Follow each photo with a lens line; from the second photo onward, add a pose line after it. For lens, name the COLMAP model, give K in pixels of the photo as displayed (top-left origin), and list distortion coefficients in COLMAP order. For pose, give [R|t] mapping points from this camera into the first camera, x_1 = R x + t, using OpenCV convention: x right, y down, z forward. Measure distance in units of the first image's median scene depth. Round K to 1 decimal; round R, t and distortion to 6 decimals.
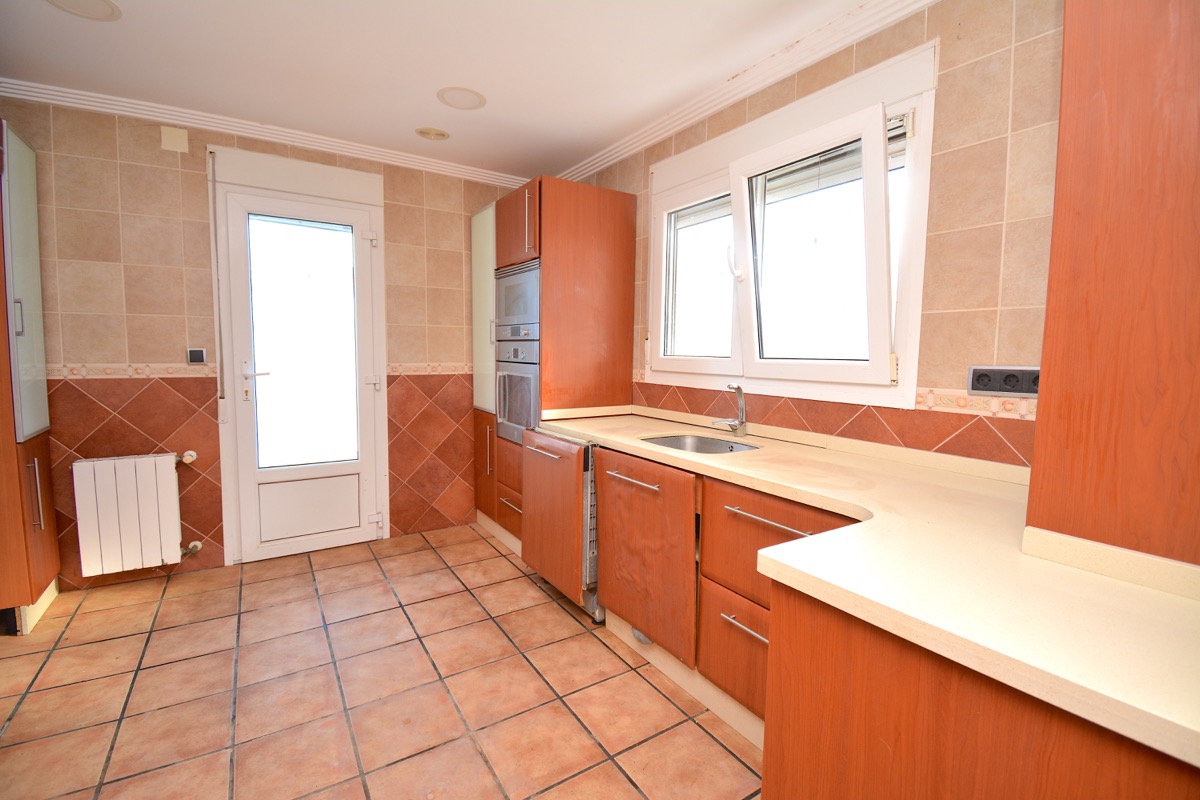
lens RADIAL K [[523.7, 0, 599.0], [0, 523.7, 392.4], [0, 0, 1]] dist [0.020307, -0.025682]
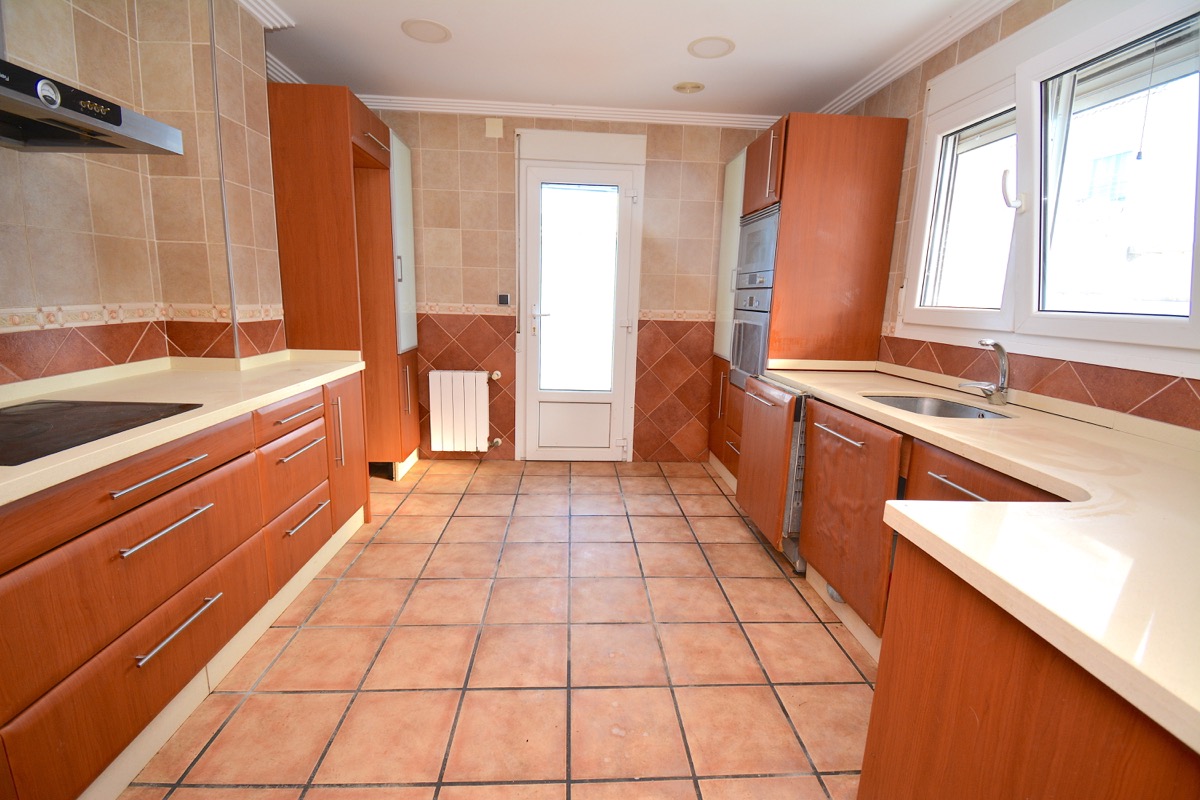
lens RADIAL K [[523.7, 0, 599.0], [0, 523.7, 392.4], [0, 0, 1]] dist [0.020307, -0.025682]
pose [[0.866563, 0.101463, -0.488645, 0.106909], [-0.057691, 0.992917, 0.103863, 0.012044], [0.495722, -0.061813, 0.866279, -0.031571]]
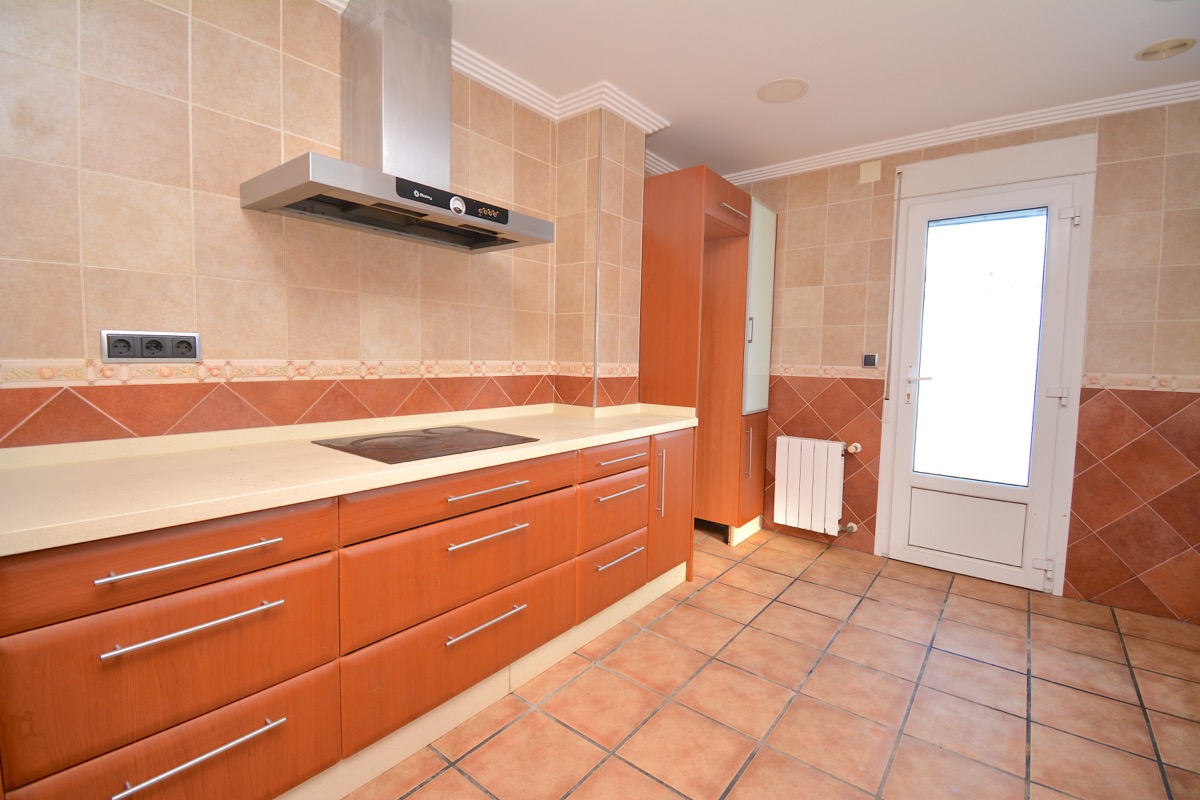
lens RADIAL K [[523.7, 0, 599.0], [0, 523.7, 392.4], [0, 0, 1]] dist [0.020307, -0.025682]
pose [[0.311542, 0.056689, -0.948540, 0.127959], [-0.092425, 0.995294, 0.029127, 0.020714], [0.945727, 0.078594, 0.315316, 0.104684]]
